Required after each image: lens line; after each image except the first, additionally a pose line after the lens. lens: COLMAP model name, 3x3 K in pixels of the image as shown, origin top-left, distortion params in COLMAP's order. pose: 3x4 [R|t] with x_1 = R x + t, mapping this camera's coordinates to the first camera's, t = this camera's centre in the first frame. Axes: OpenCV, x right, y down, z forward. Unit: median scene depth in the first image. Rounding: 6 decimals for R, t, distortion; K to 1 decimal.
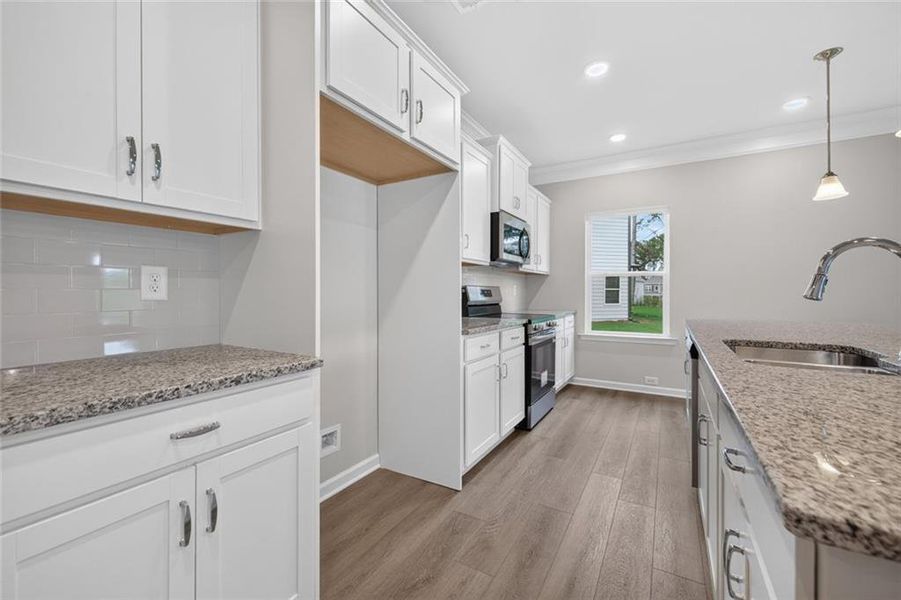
lens RADIAL K [[372.6, 0, 447.5], [0, 372.6, 292.5], [0, 0, 1]] dist [-0.001052, -0.000377]
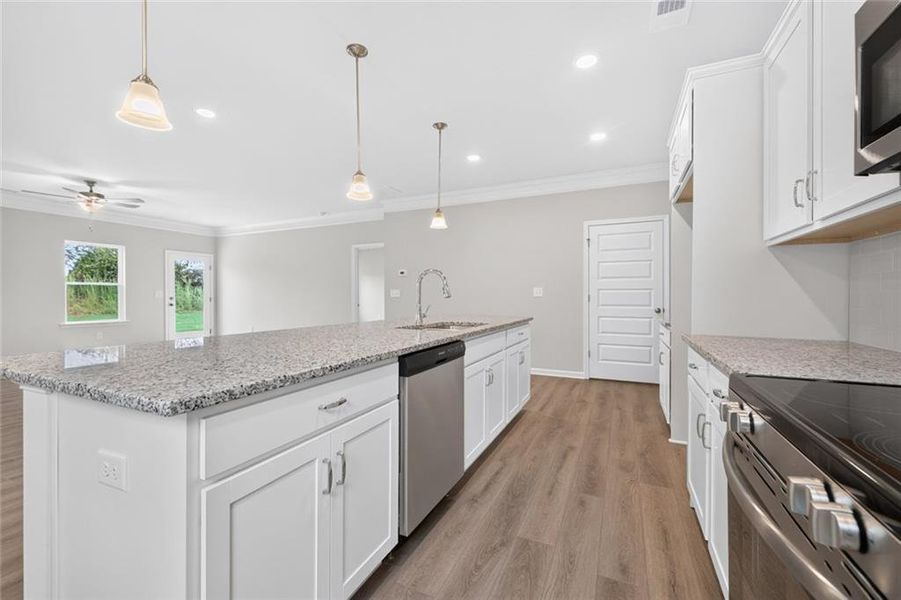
lens RADIAL K [[378.3, 0, 441.3], [0, 378.3, 298.8], [0, 0, 1]] dist [0.003511, 0.000204]
pose [[-0.996144, -0.001854, -0.087715, 0.681318], [-0.002728, 0.999948, 0.009844, 0.002879], [0.087692, 0.010045, -0.996097, 1.730436]]
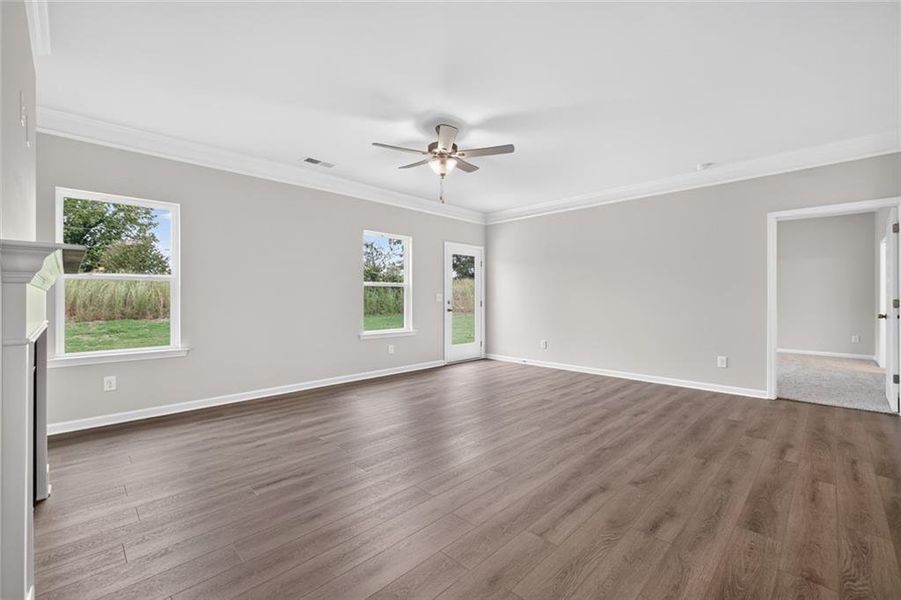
lens RADIAL K [[377.9, 0, 451.7], [0, 377.9, 301.7], [0, 0, 1]] dist [-0.001201, -0.000080]
pose [[-0.970452, -0.006371, 0.241211, 2.201345], [-0.003214, 0.999904, 0.013480, -0.000902], [-0.241274, 0.012307, -0.970379, 0.687604]]
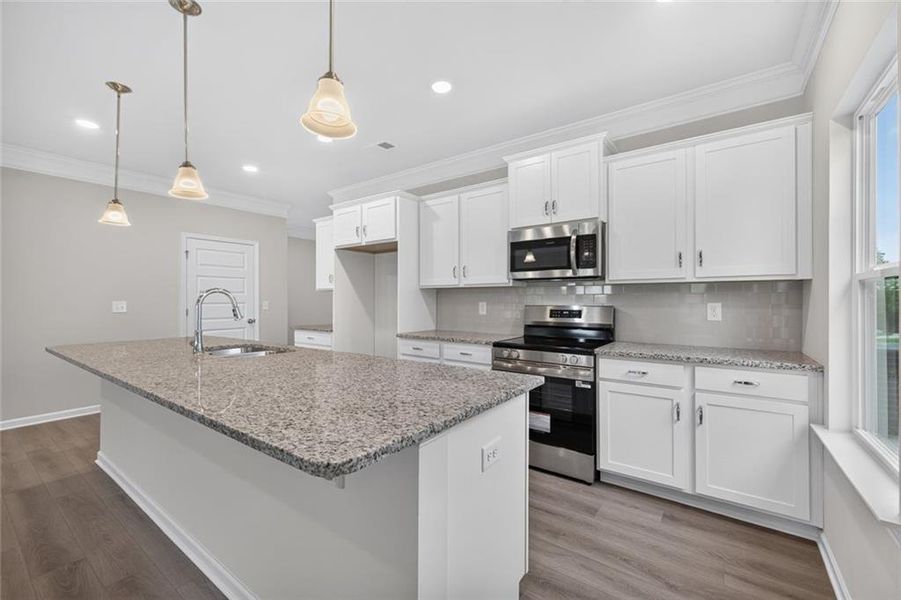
lens RADIAL K [[376.3, 0, 444.1], [0, 376.3, 299.0], [0, 0, 1]] dist [0.002734, -0.000492]
pose [[-0.103034, -0.005669, -0.994662, 1.576847], [-0.000044, 0.999984, -0.005695, -0.043967], [0.994678, -0.000543, -0.103032, 1.269071]]
